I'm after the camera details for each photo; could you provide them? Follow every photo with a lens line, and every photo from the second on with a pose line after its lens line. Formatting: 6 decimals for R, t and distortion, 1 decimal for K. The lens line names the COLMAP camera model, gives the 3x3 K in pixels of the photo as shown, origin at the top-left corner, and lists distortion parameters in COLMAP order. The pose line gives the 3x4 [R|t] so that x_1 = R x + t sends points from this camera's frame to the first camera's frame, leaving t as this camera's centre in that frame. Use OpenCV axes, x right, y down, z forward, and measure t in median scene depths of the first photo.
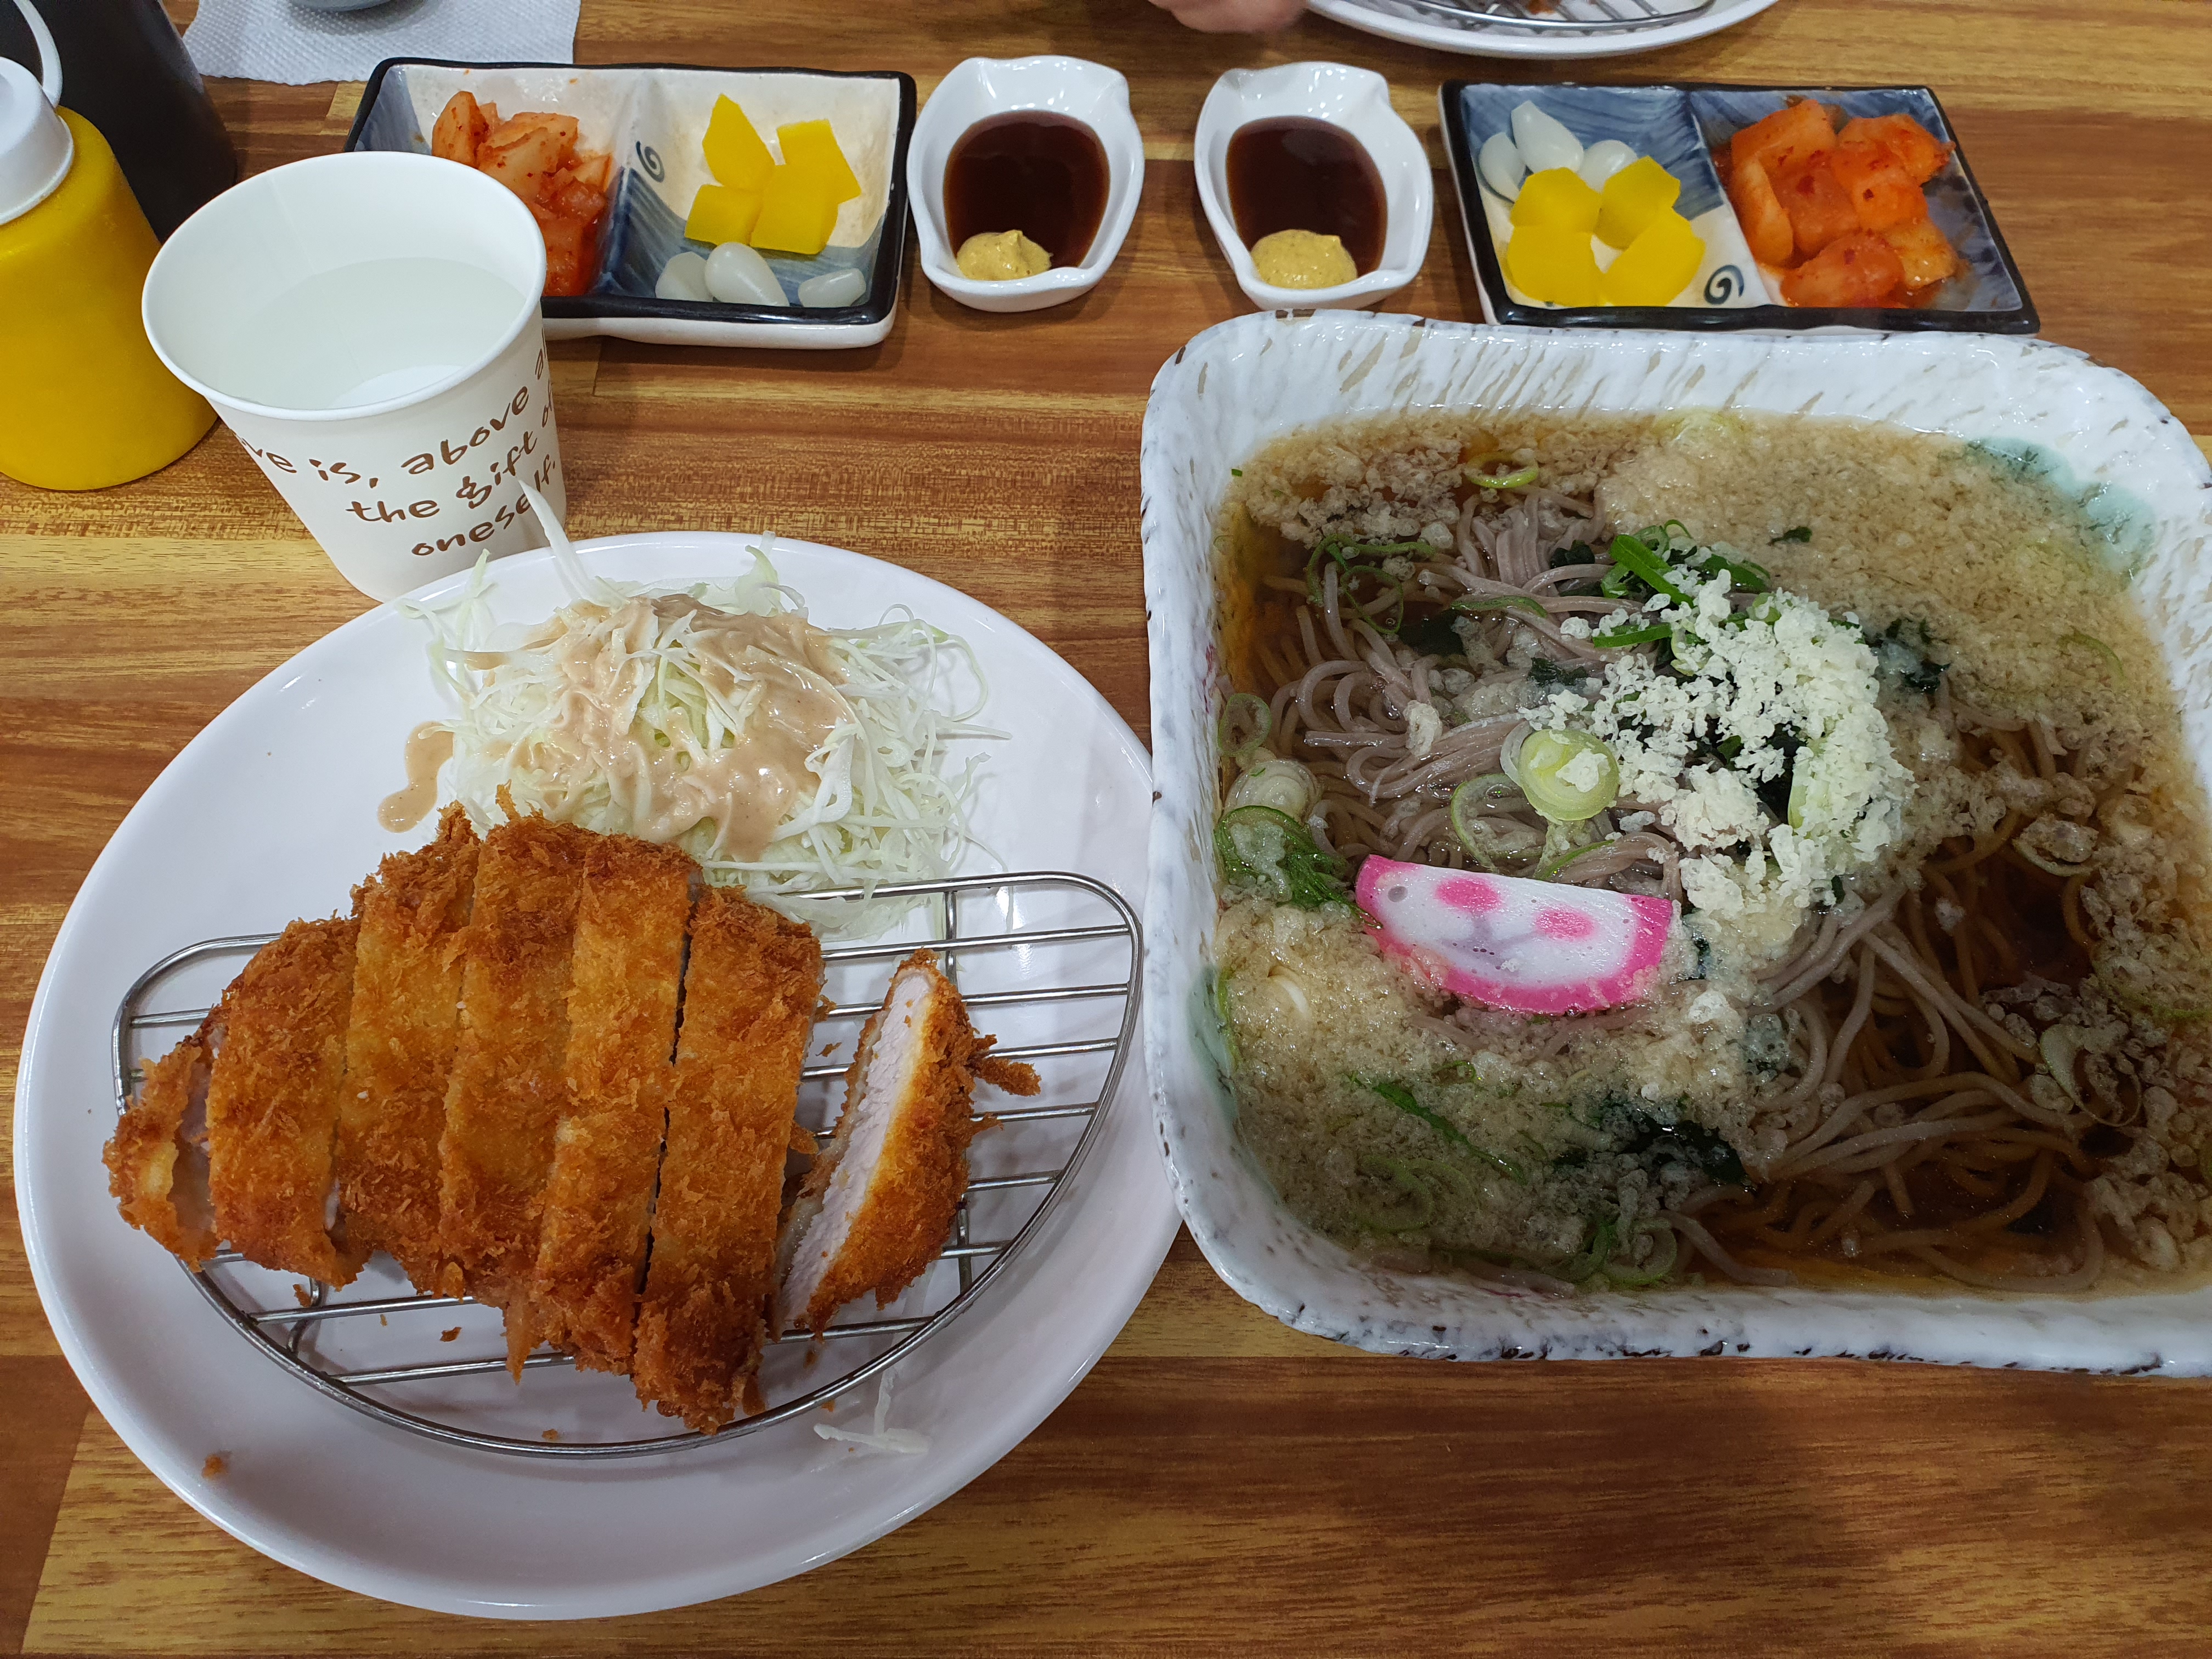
lens RADIAL K [[1672.8, 0, 1106.0], [0, 1672.8, 829.5], [0, 0, 1]] dist [0.030117, -0.092689]
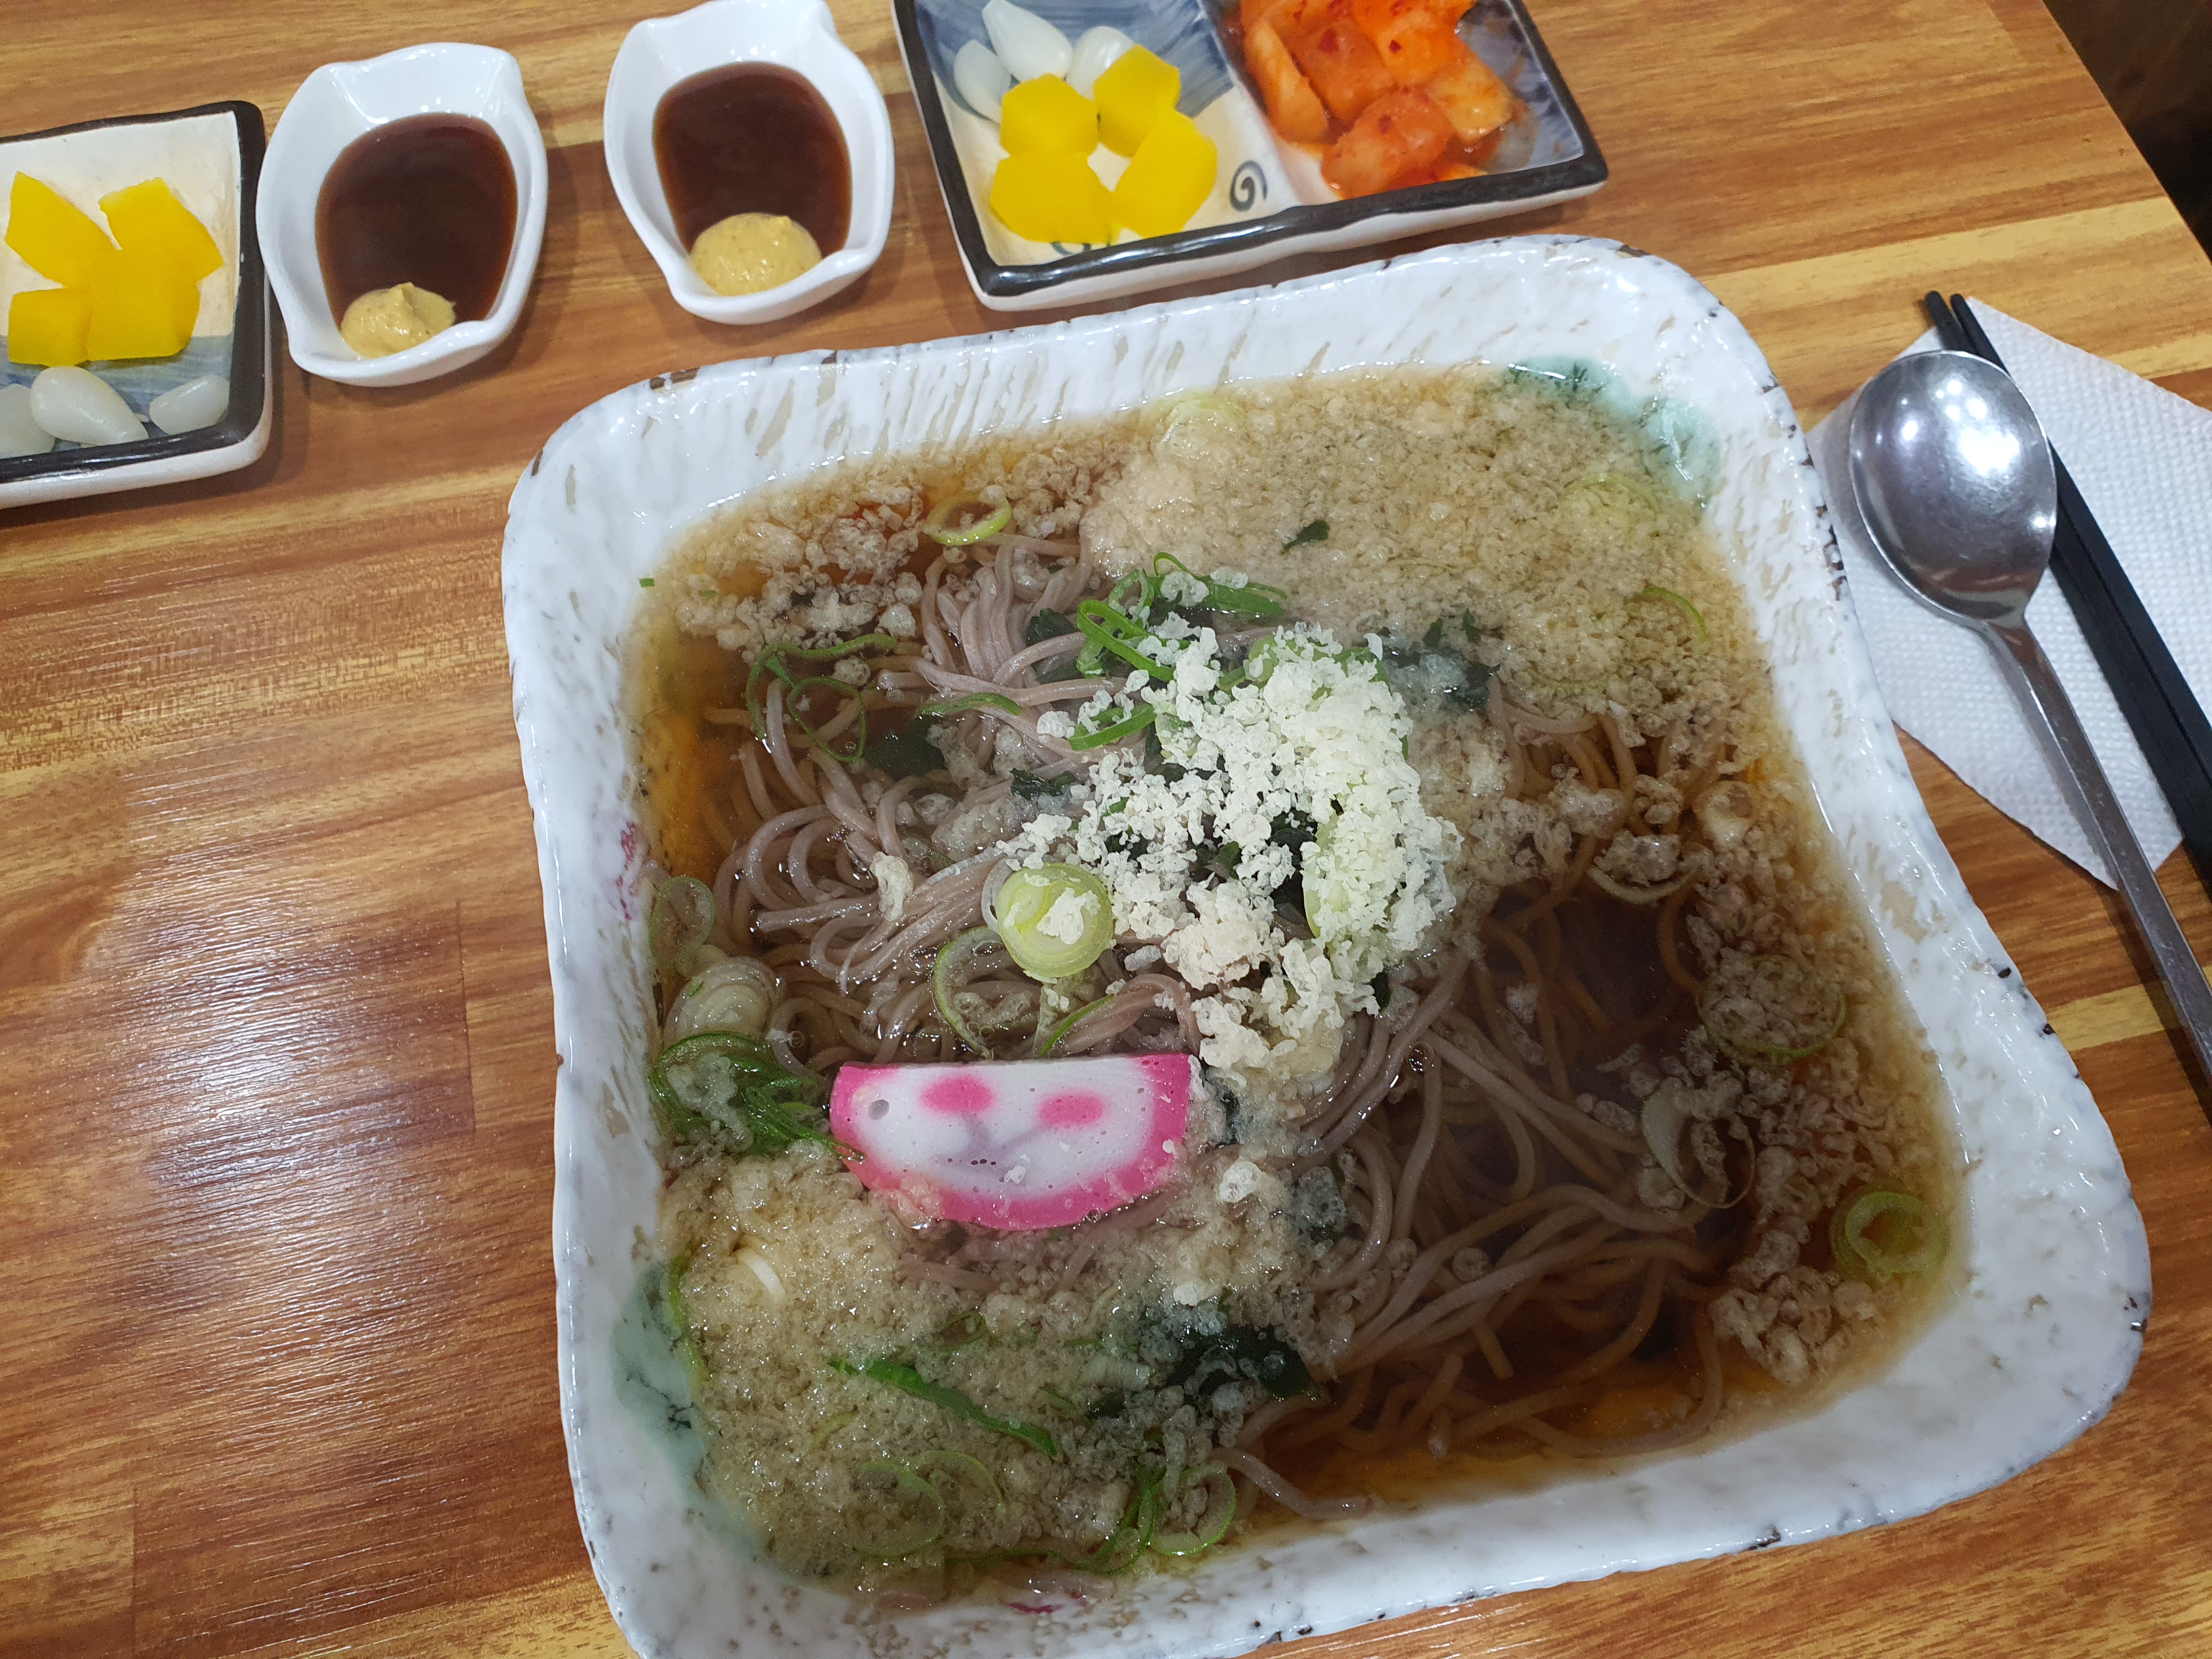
lens RADIAL K [[1672.8, 0, 1106.0], [0, 1672.8, 829.5], [0, 0, 1]] dist [0.030117, -0.092689]
pose [[0.977405, -0.204218, 0.054530, 0.245561], [0.197136, 0.973793, 0.113420, -0.155021], [-0.076264, -0.100108, 0.992050, 0.160252]]
